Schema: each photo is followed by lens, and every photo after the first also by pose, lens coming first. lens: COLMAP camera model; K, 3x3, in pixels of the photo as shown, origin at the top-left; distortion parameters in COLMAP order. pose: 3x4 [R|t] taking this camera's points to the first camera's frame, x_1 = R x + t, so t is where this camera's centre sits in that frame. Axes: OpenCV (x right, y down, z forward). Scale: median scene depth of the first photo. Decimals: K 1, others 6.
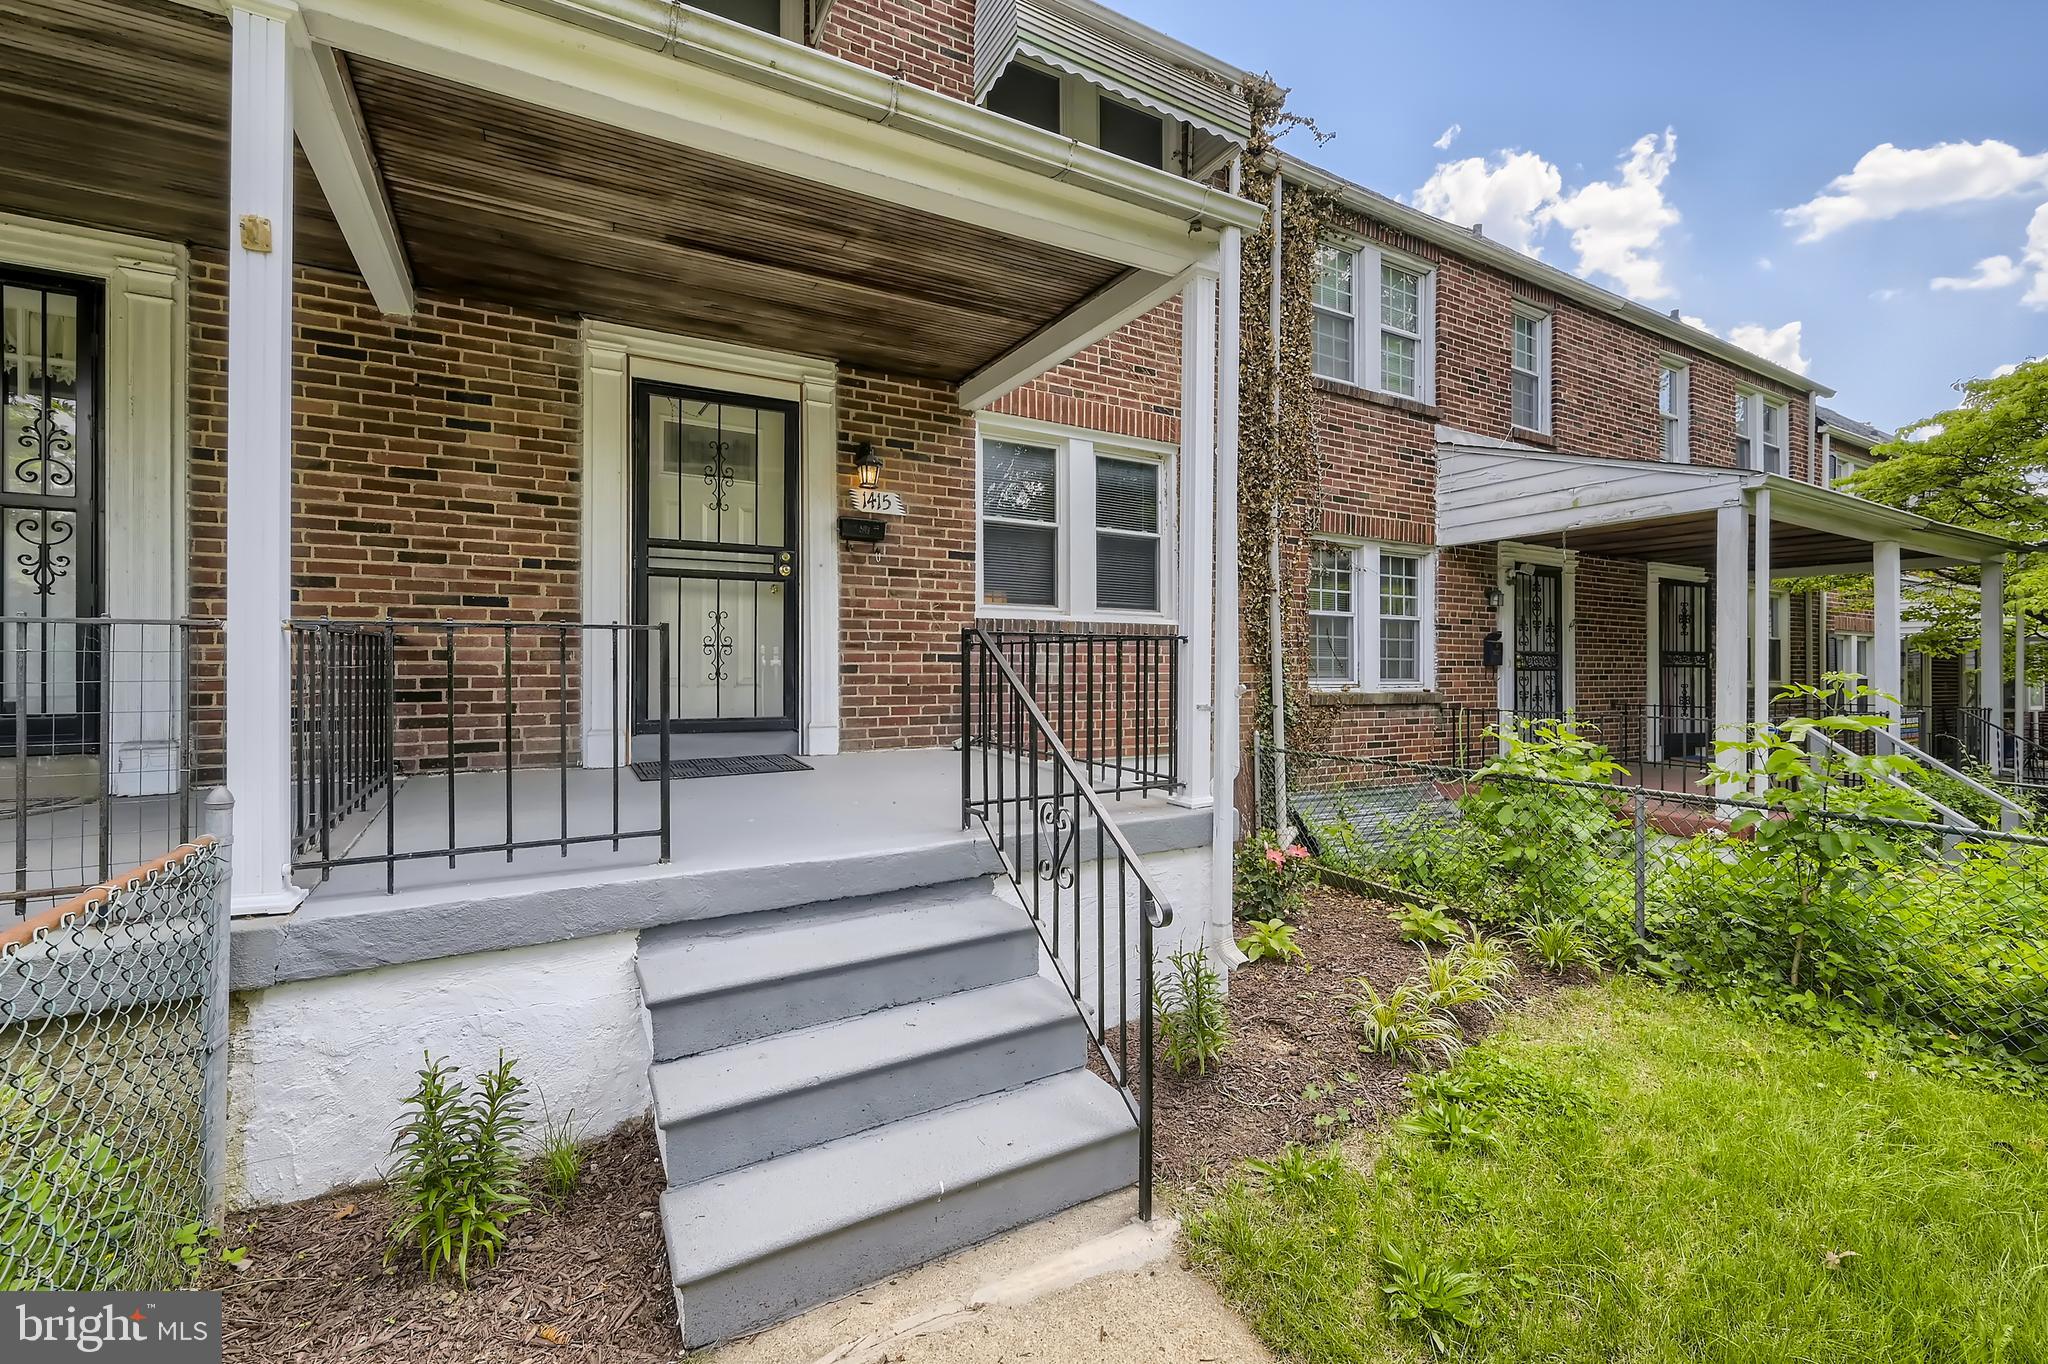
lens RADIAL K [[837.5, 0, 1022.3], [0, 837.5, 672.4], [0, 0, 1]] dist [0.000167, 0.000138]
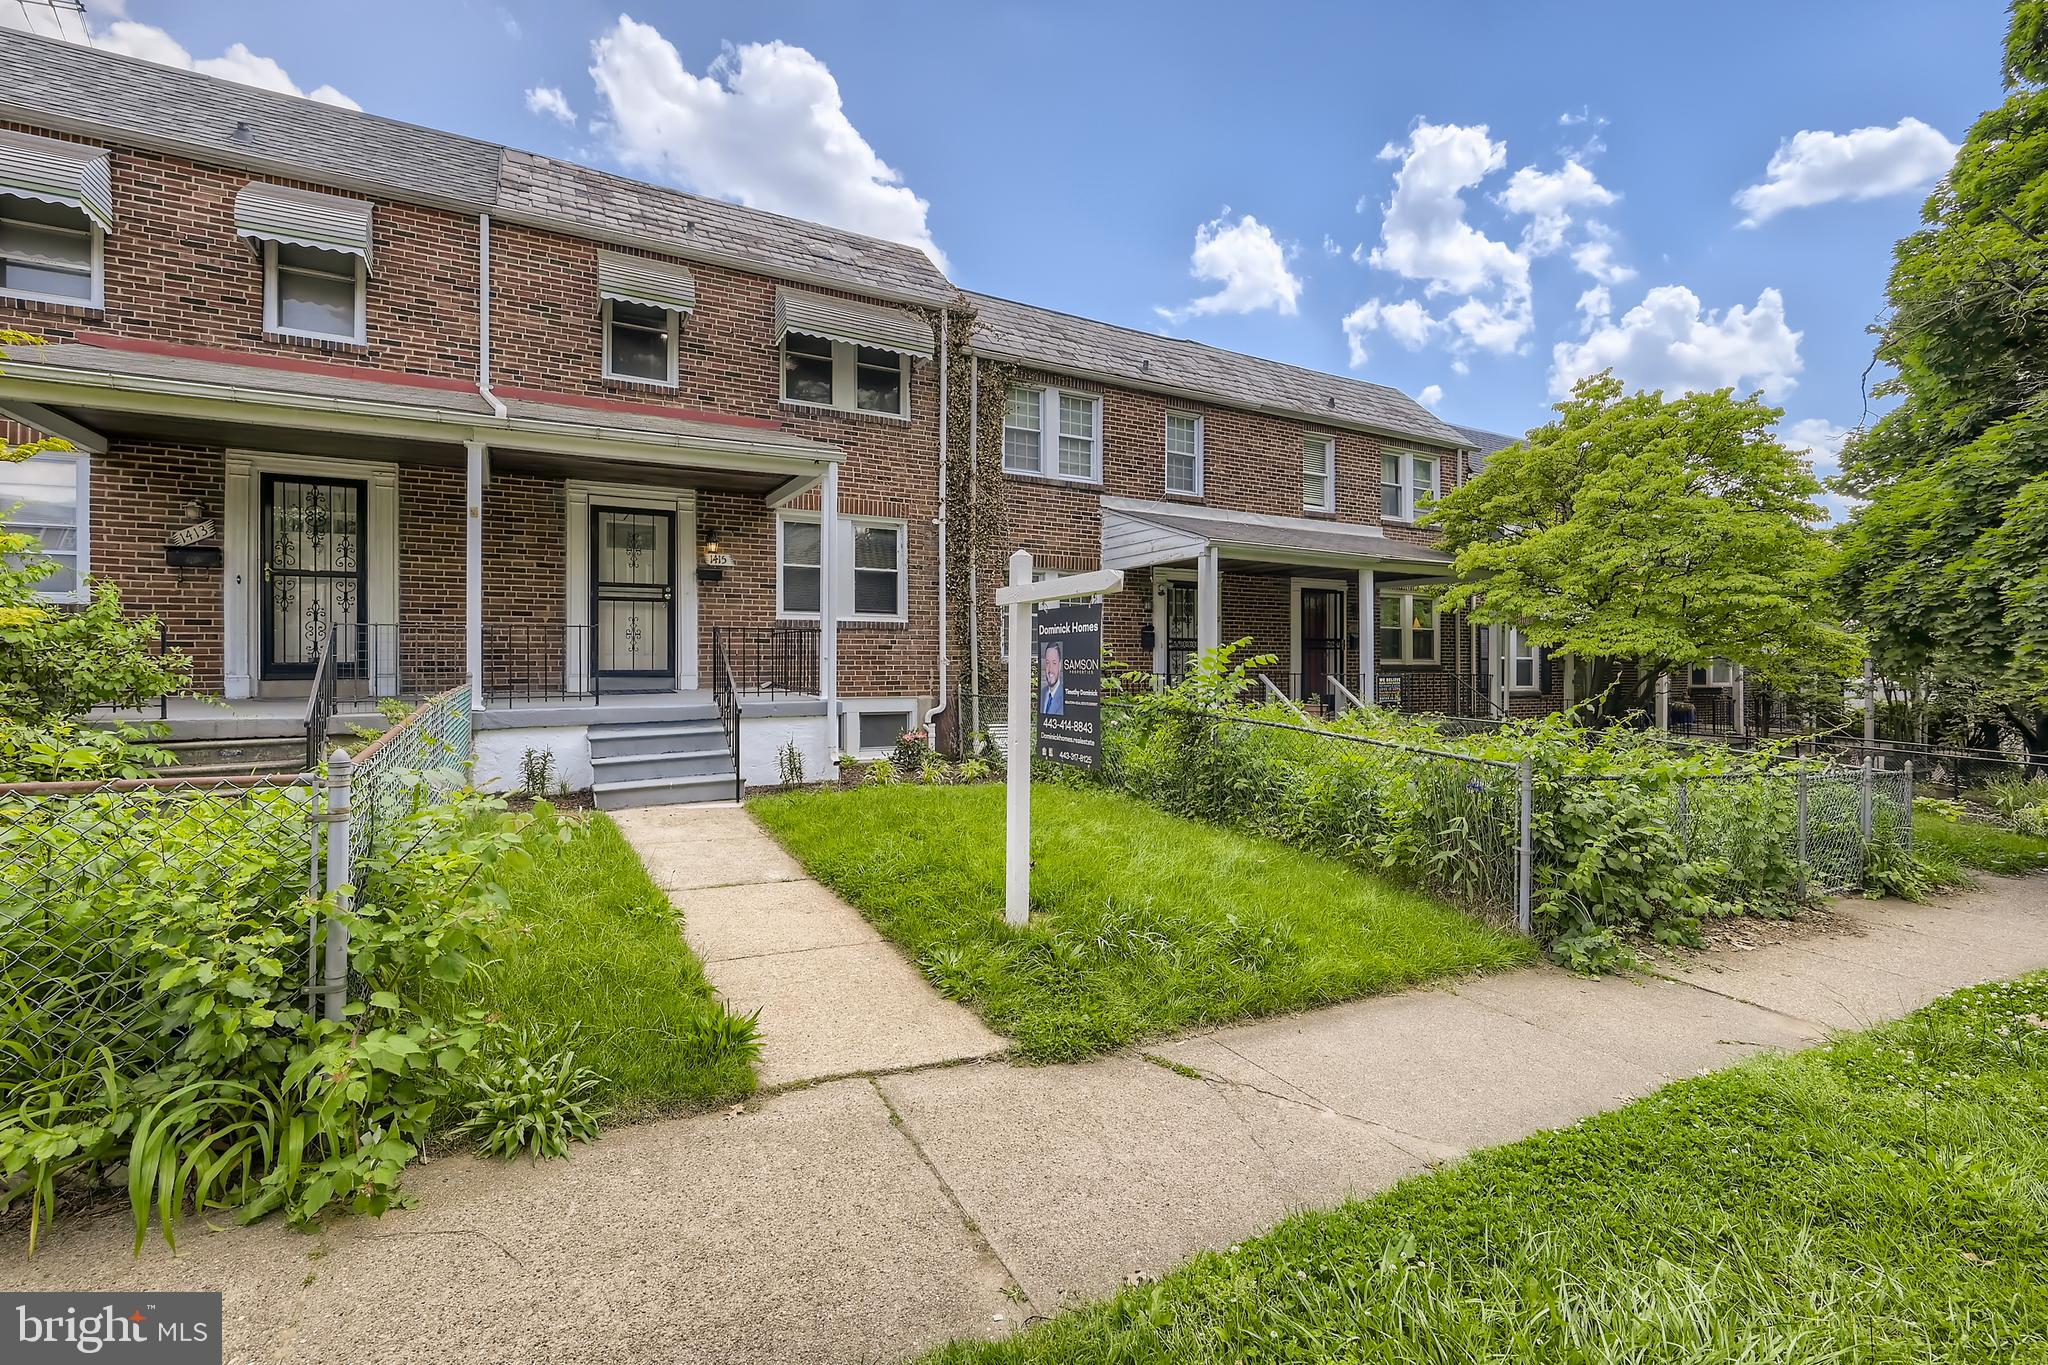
lens RADIAL K [[899.7, 0, 1026.4], [0, 899.7, 669.1], [0, 0, 1]] dist [-0.001697, -0.000108]
pose [[0.999994, -0.001241, -0.003233, 0.511230], [0.001249, 0.999996, 0.002618, 0.041270], [0.003229, -0.002622, 0.999991, -1.009073]]
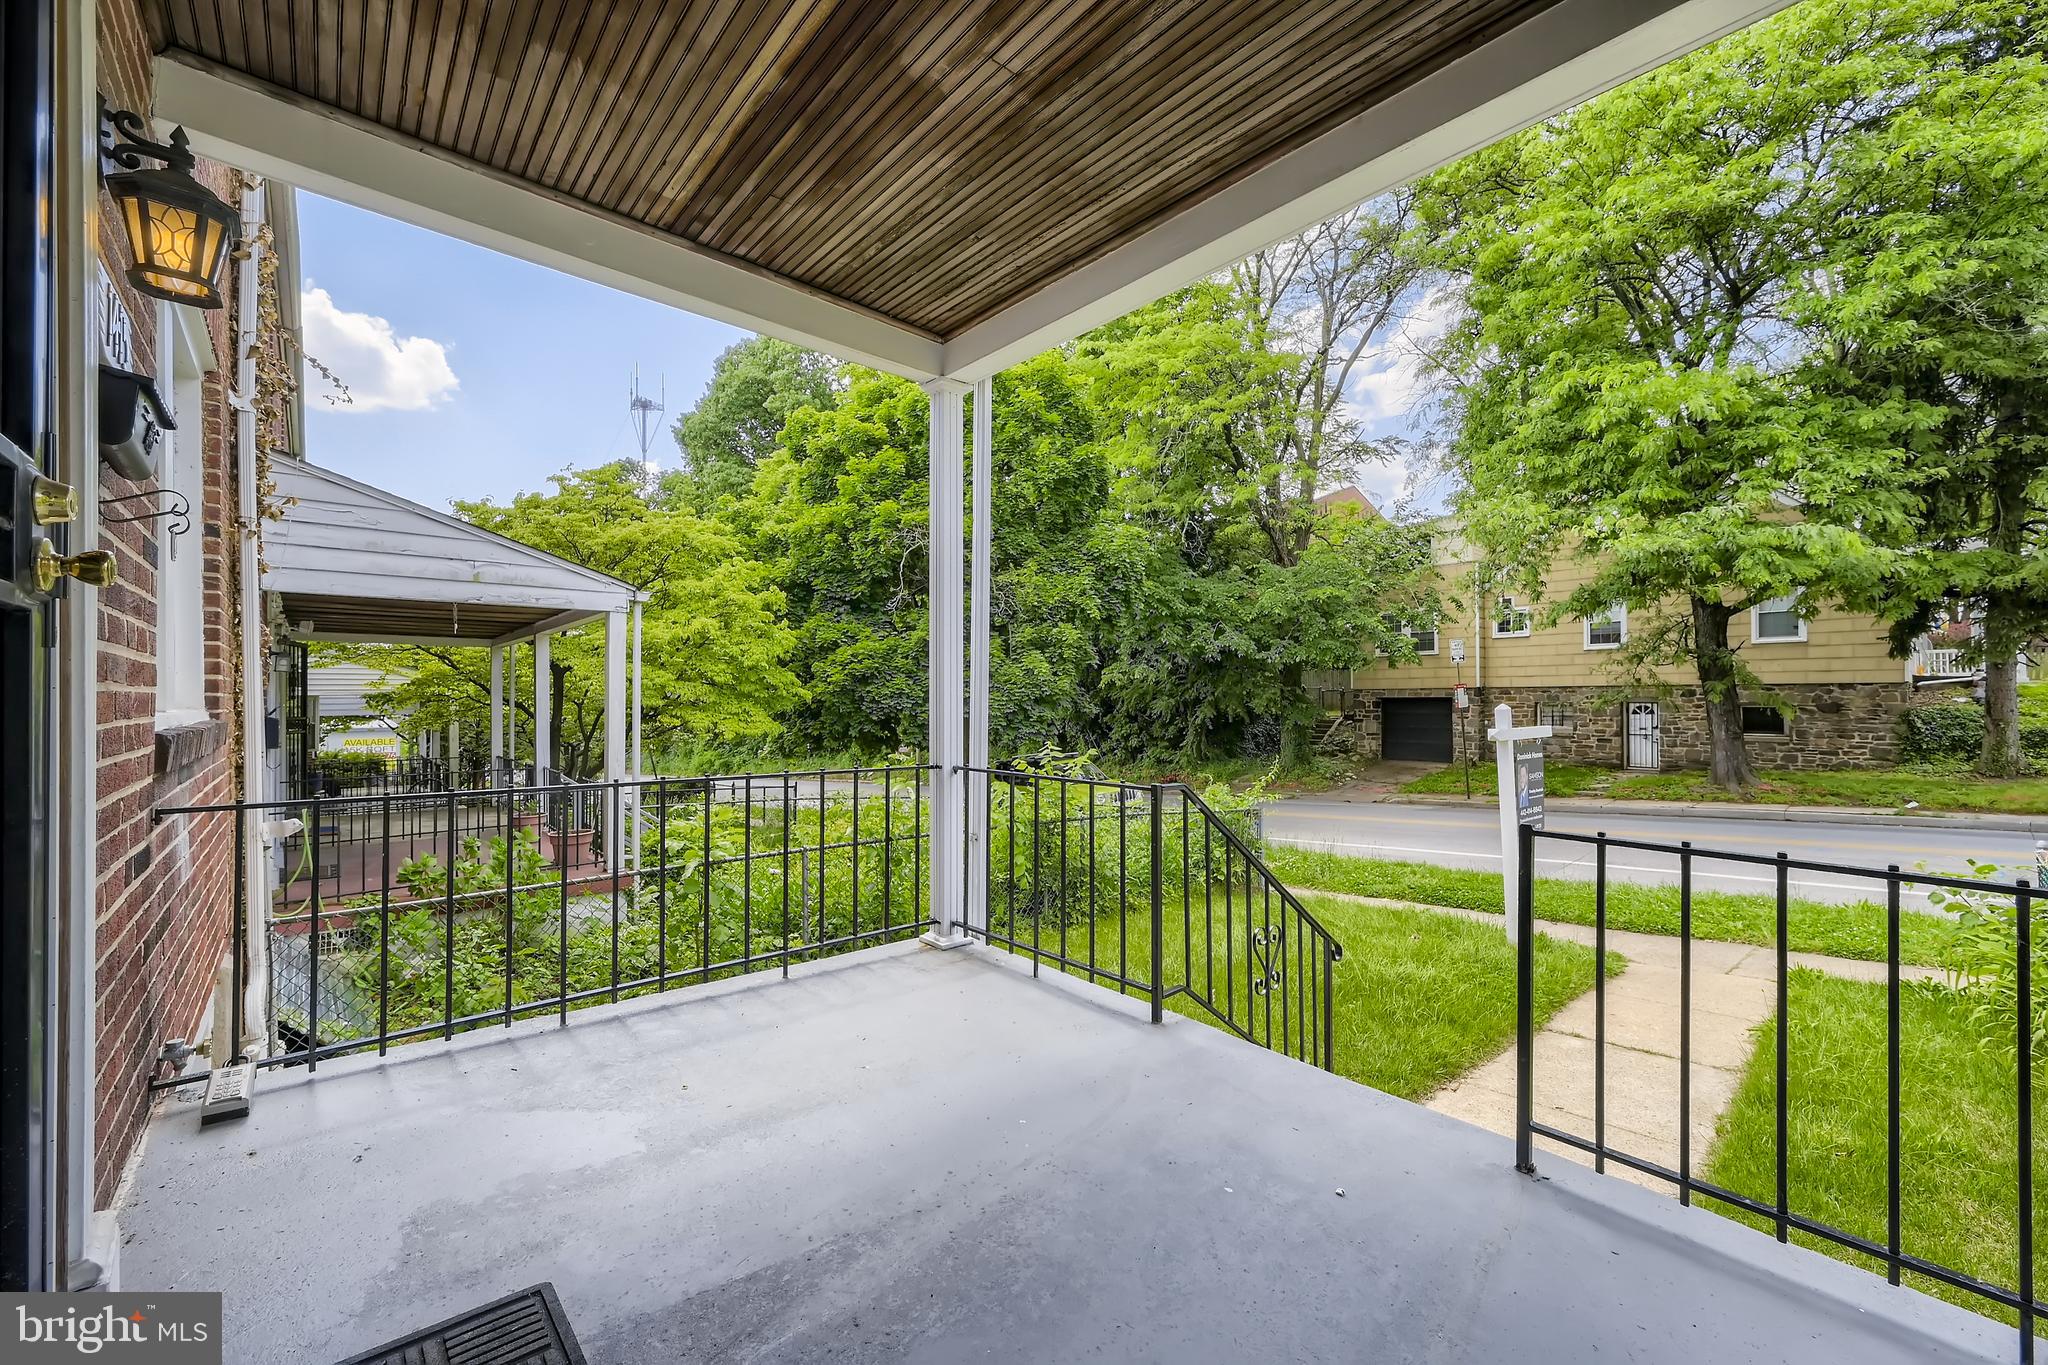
lens RADIAL K [[837.5, 0, 1023.7], [0, 837.5, 691.1], [0, 0, 1]] dist [0.000167, 0.000138]
pose [[-0.182438, 0.004993, 0.983205, -2.015619], [0.001911, 0.999987, -0.004724, -0.256163], [-0.983215, 0.001017, -0.182445, 3.154965]]
